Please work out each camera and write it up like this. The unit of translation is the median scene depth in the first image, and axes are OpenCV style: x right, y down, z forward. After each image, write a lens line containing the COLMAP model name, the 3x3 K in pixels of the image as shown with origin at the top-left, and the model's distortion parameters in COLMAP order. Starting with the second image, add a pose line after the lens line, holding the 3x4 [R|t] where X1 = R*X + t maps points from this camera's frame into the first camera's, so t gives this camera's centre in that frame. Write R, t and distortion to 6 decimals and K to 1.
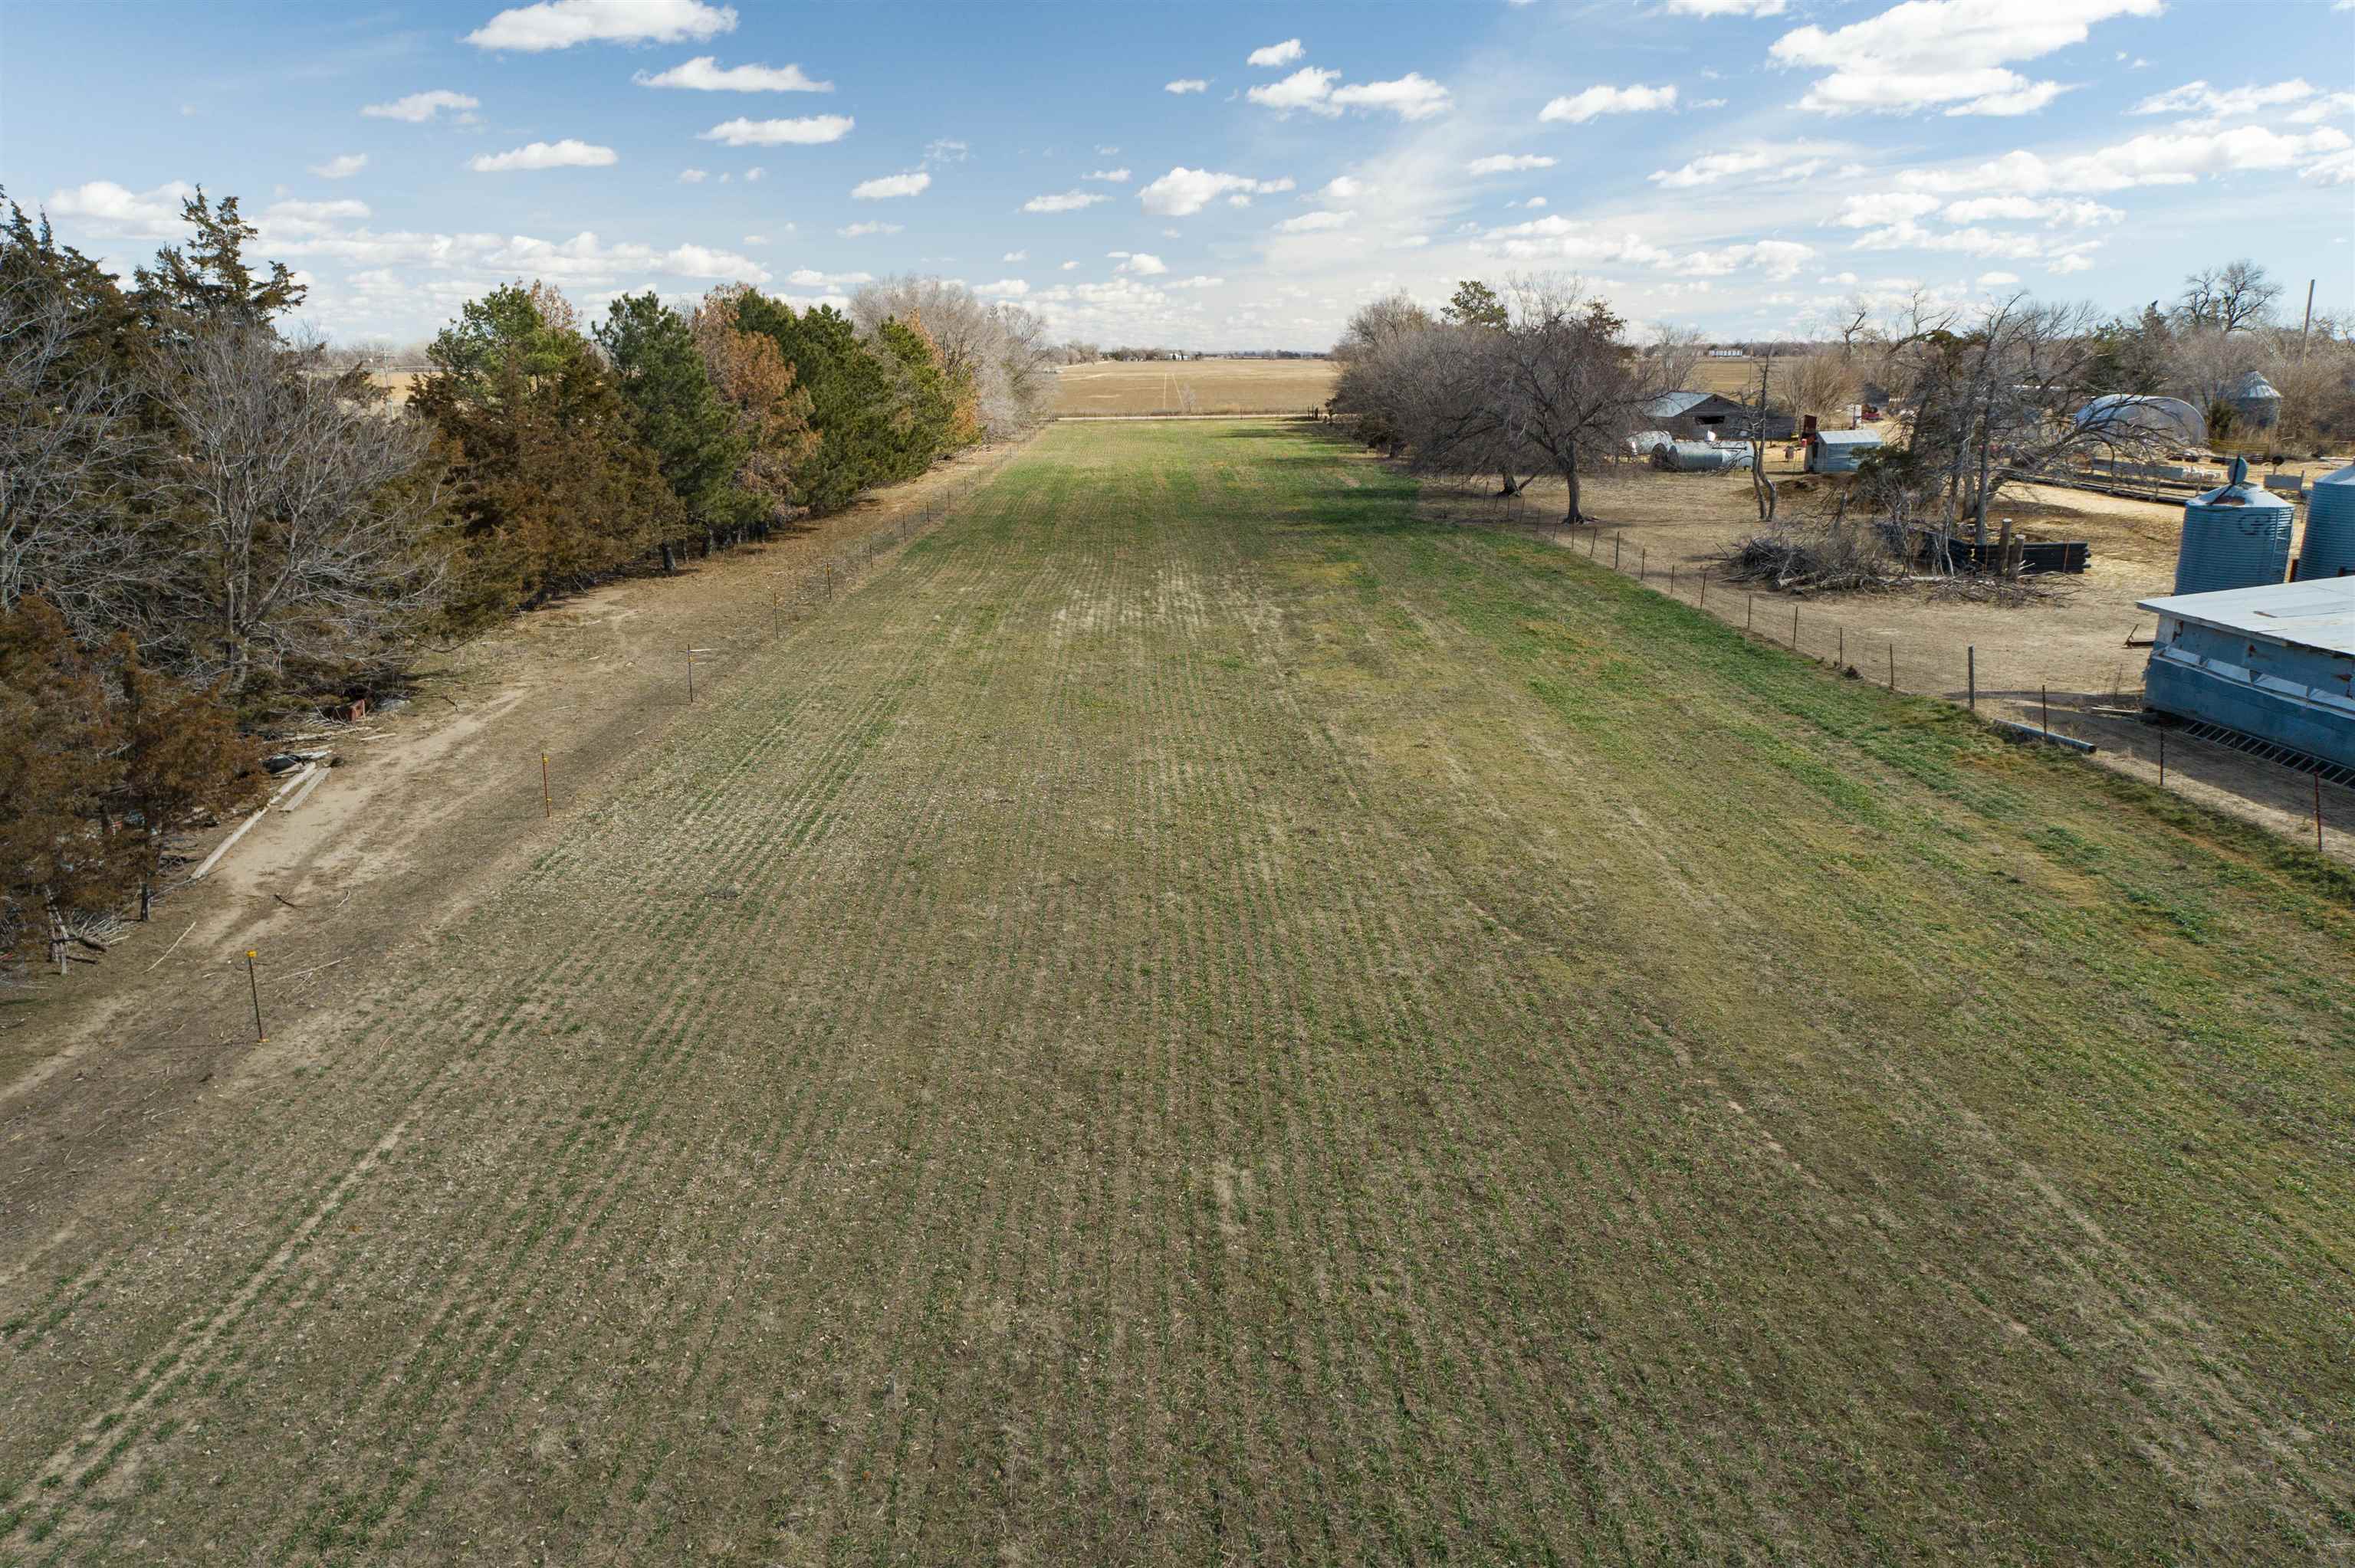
lens RADIAL K [[1592.0, 0, 1182.7], [0, 1592.0, 782.7], [0, 0, 1]] dist [-0.004022, 0.015046]
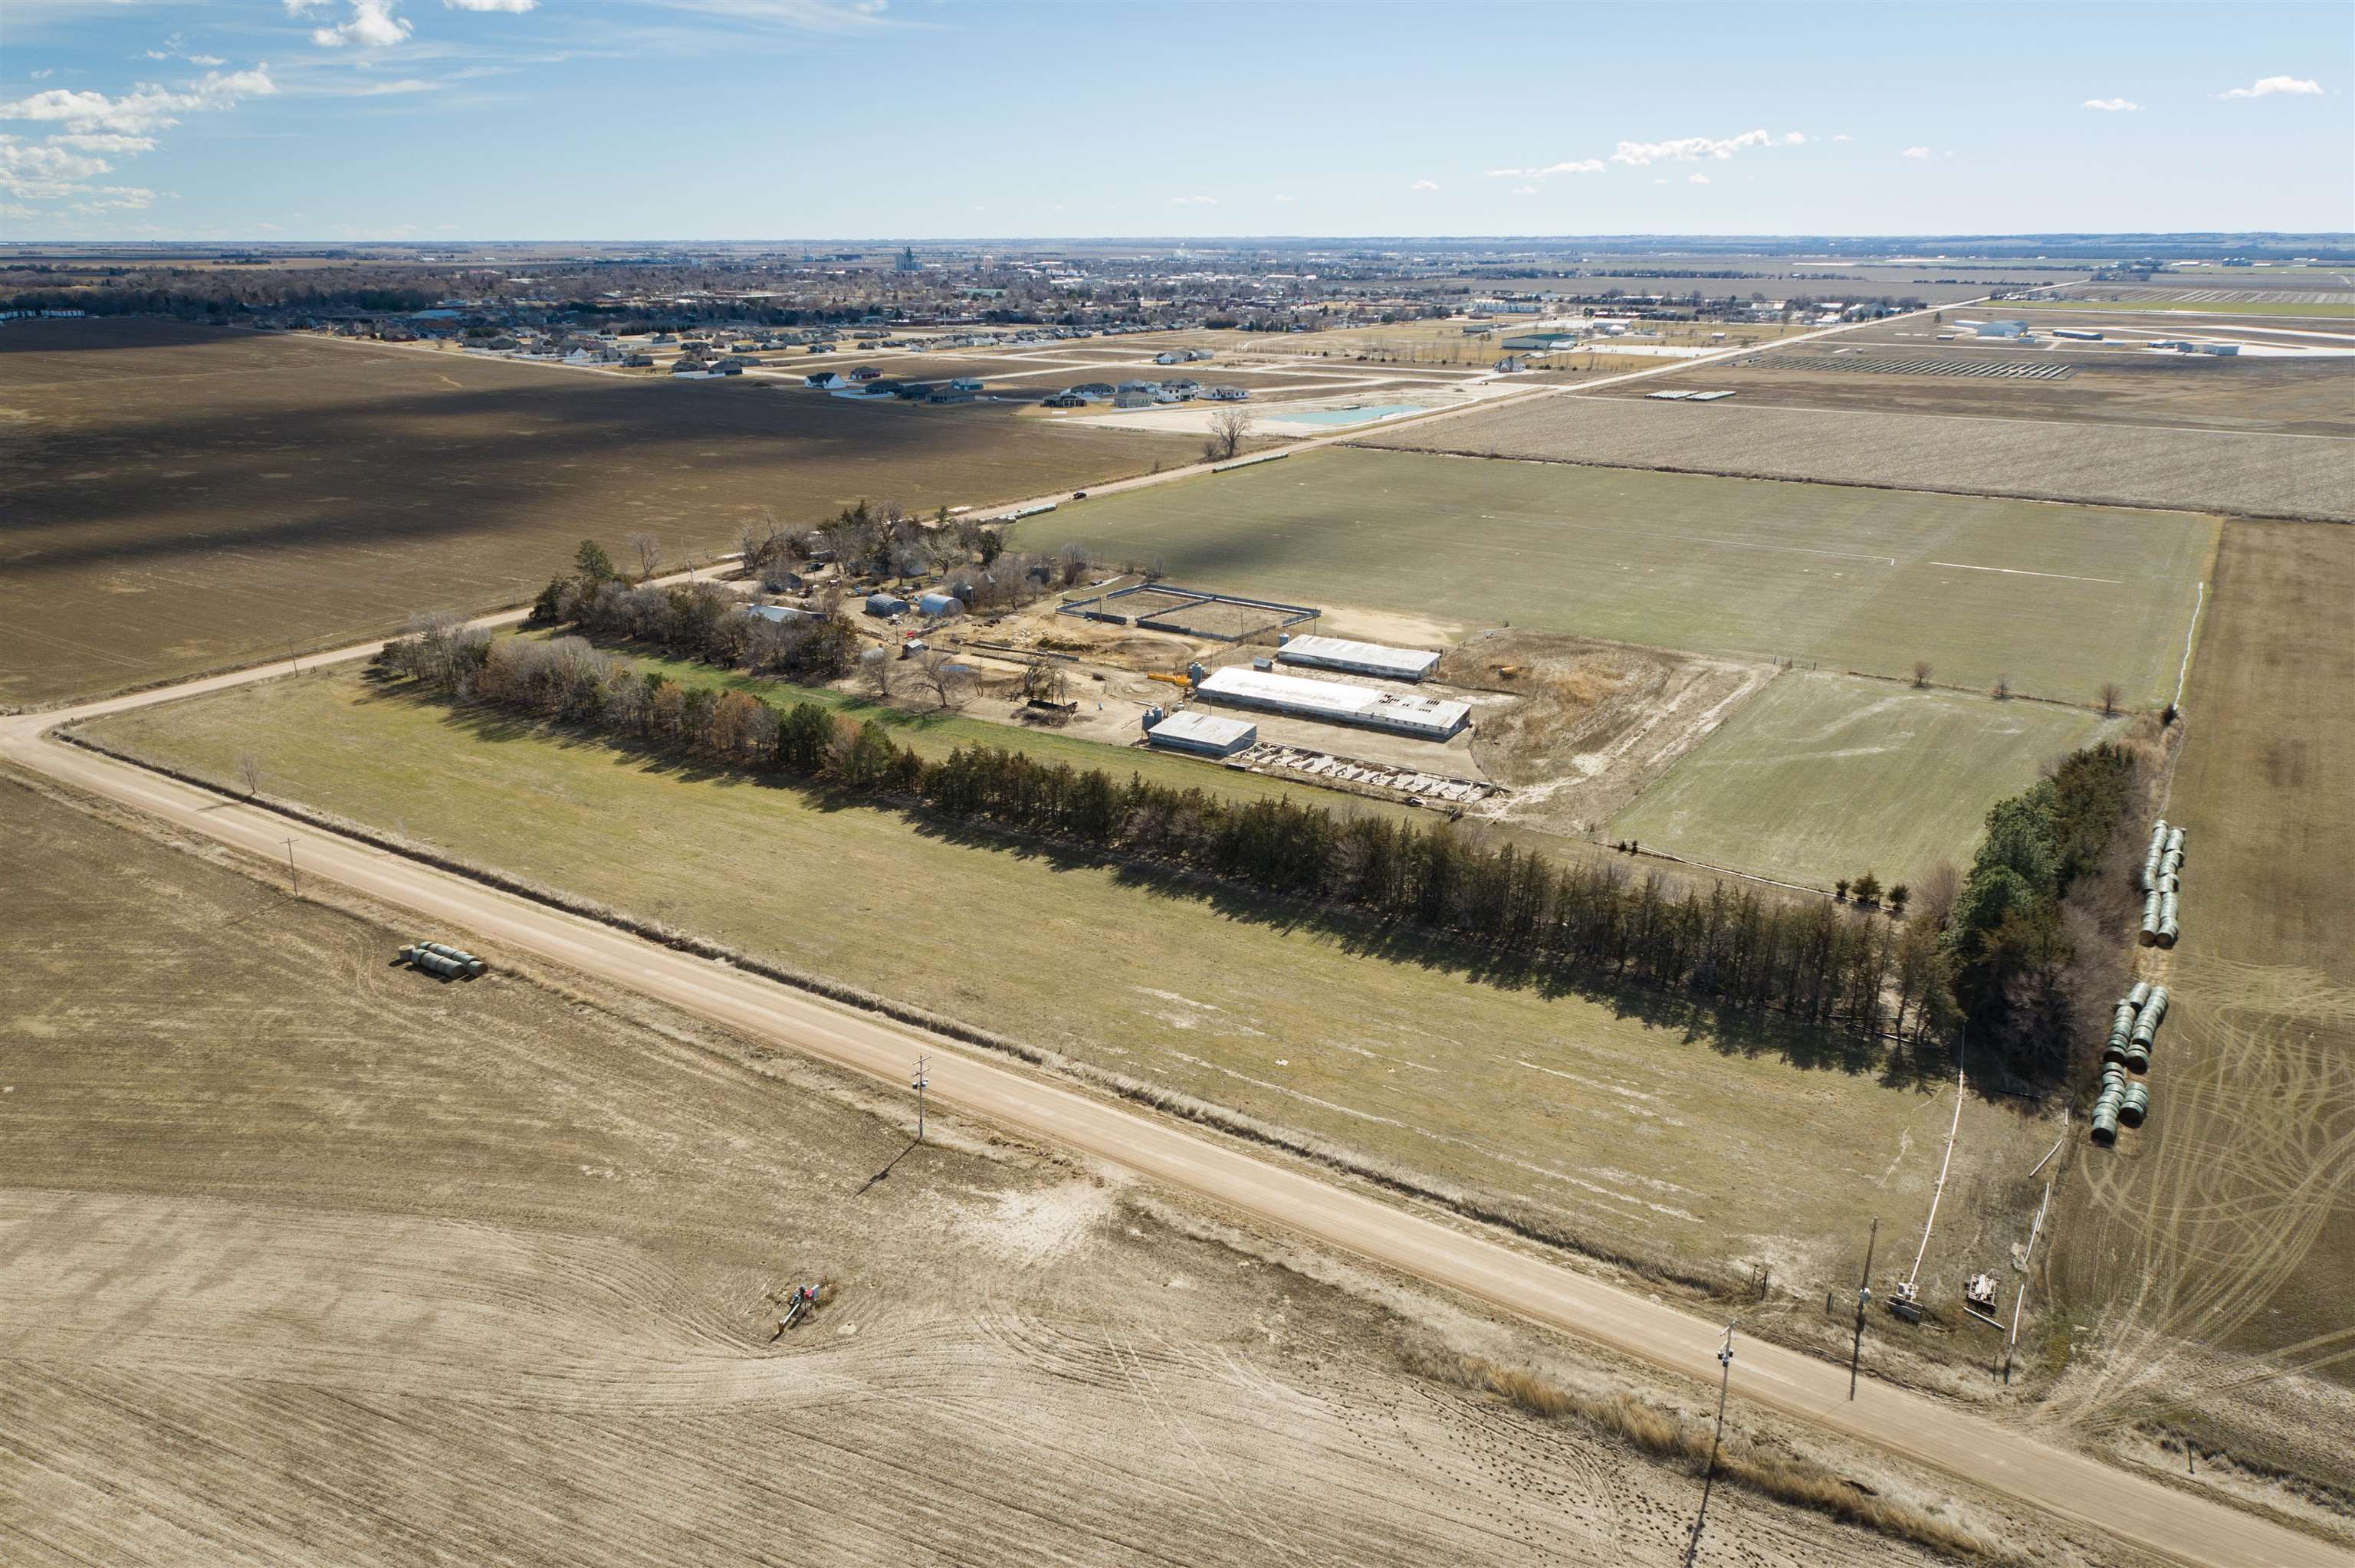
lens RADIAL K [[1592.0, 0, 1182.7], [0, 1592.0, 782.7], [0, 0, 1]] dist [-0.004022, 0.015046]
pose [[0.557069, -0.266594, 0.786512, -5.884915], [0.216251, 0.960967, 0.172560, -1.243286], [-0.801816, 0.073956, 0.592977, -4.051892]]
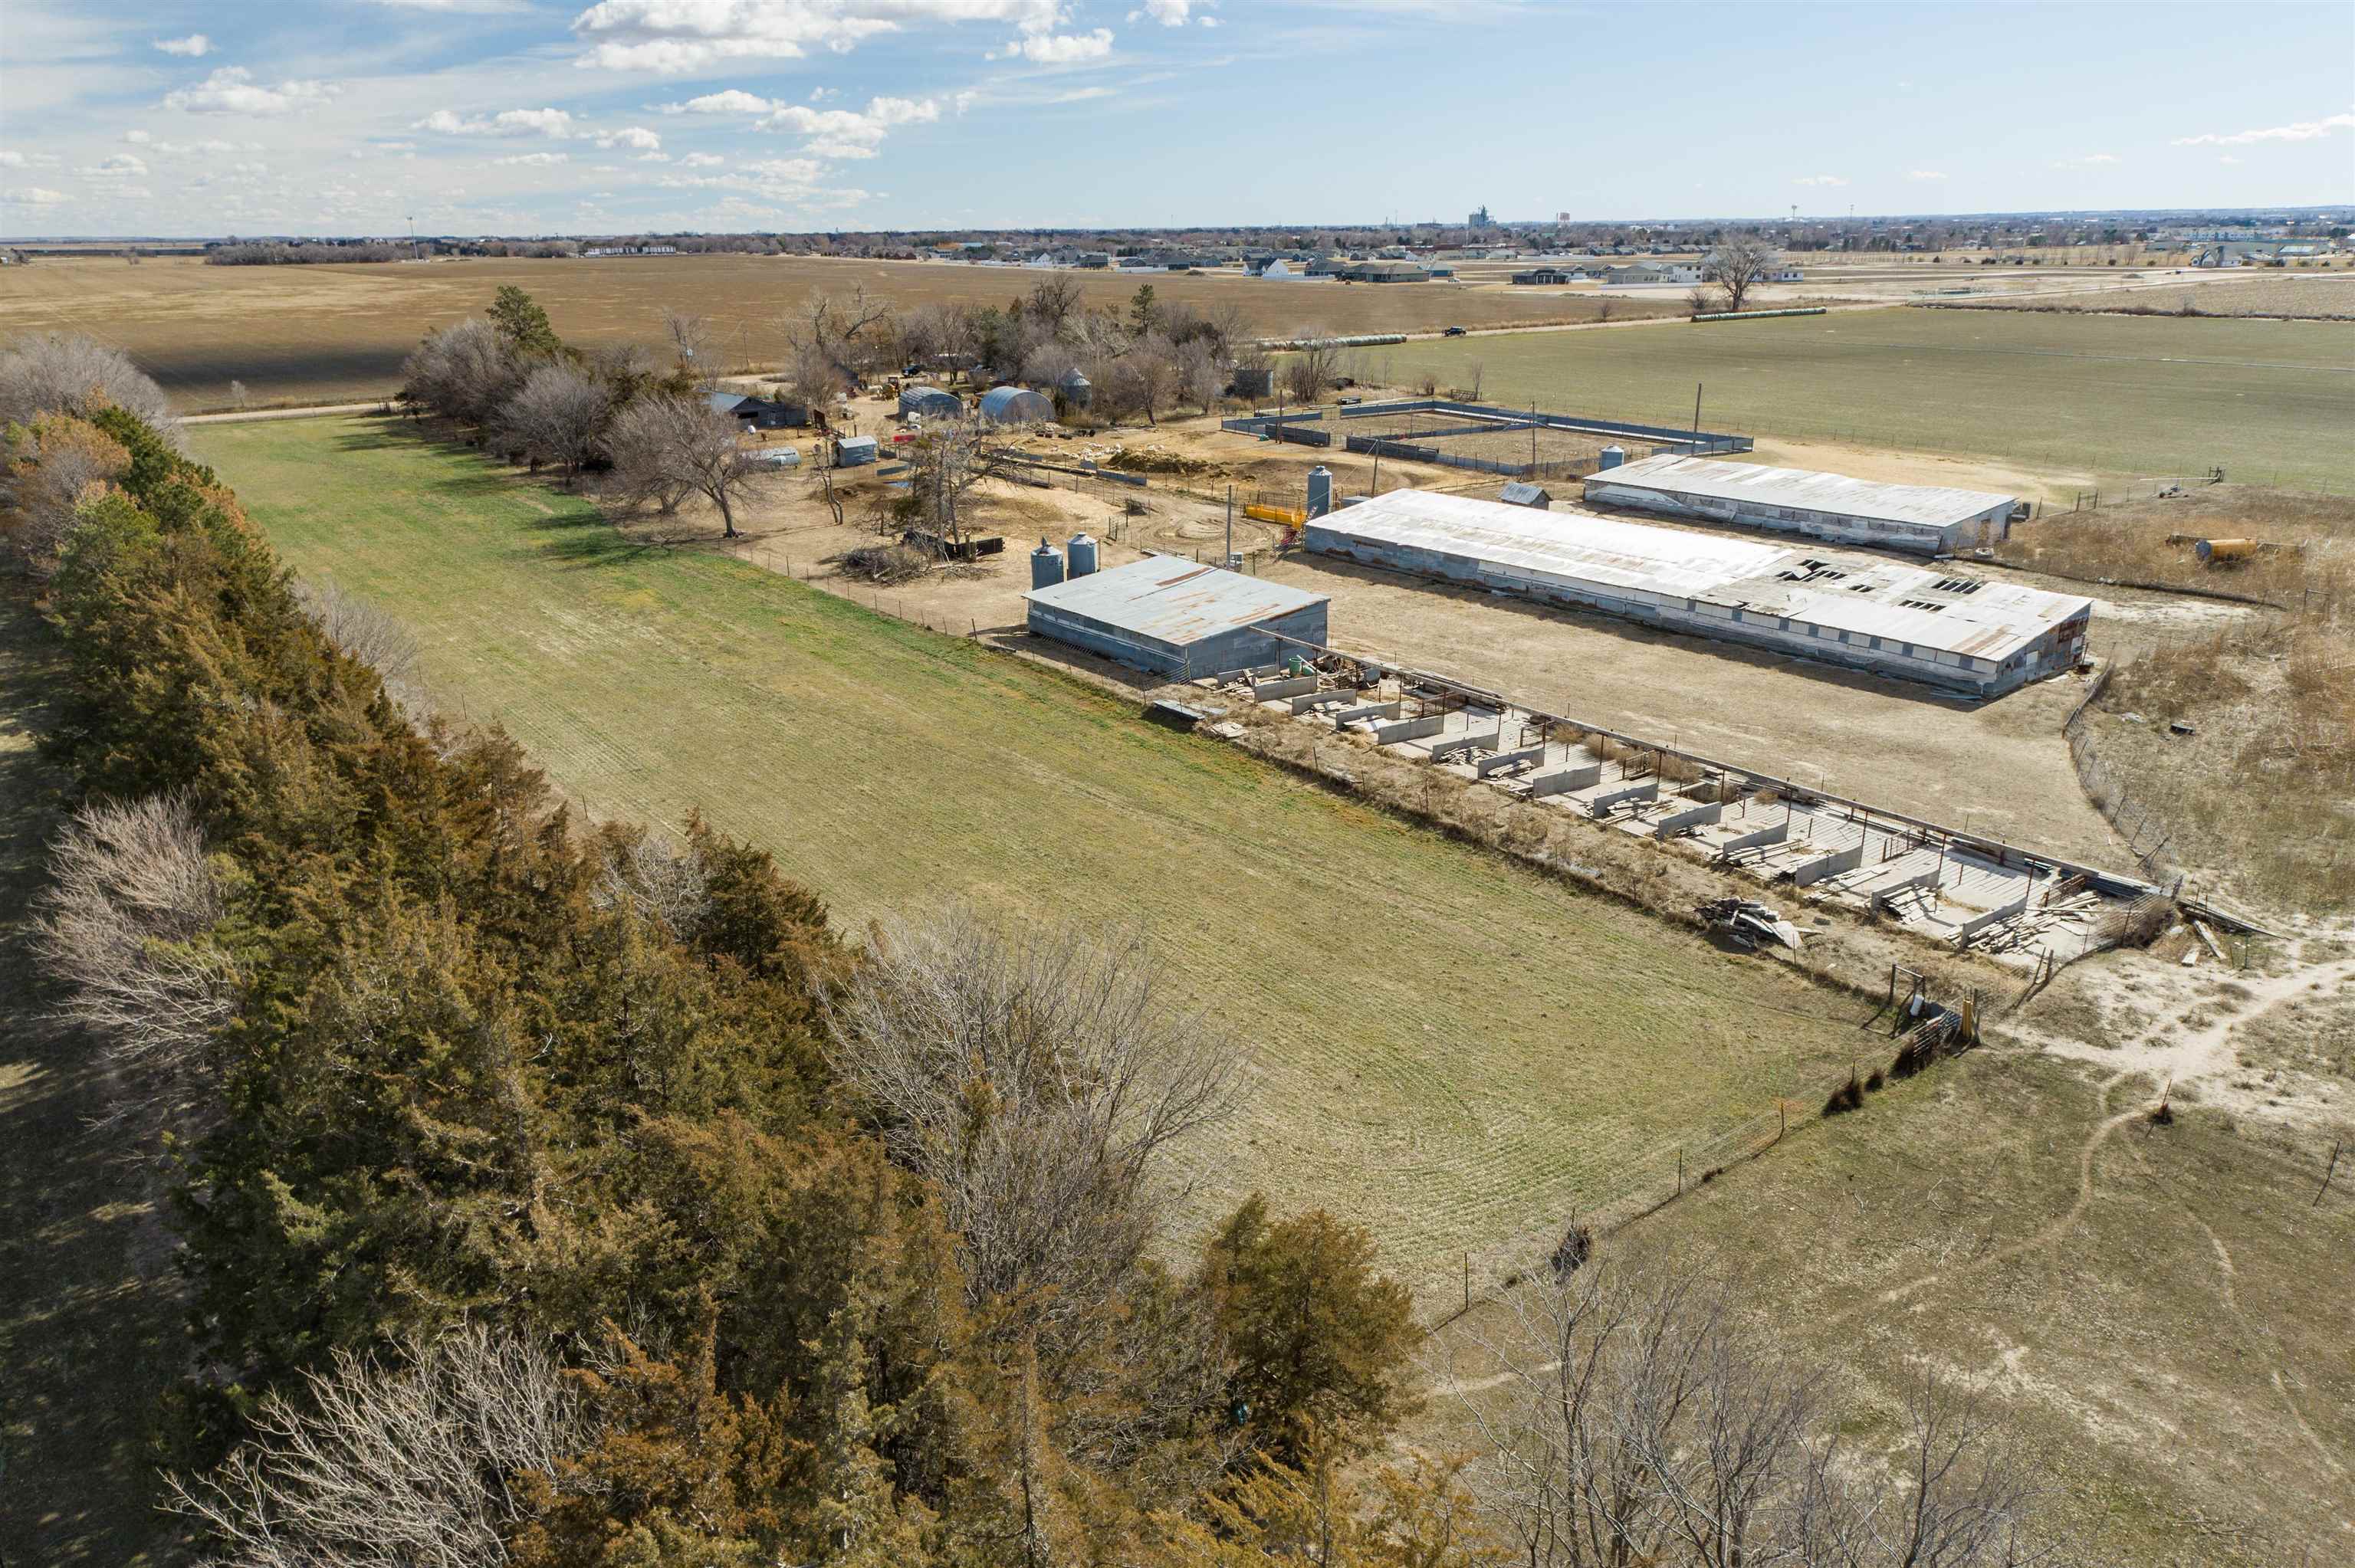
lens RADIAL K [[1592.0, 0, 1182.7], [0, 1592.0, 782.7], [0, 0, 1]] dist [-0.004022, 0.015046]
pose [[0.810955, -0.196741, 0.551039, -0.807275], [0.158865, 0.980432, 0.116251, -0.068461], [-0.563128, -0.006734, 0.826342, -1.528972]]
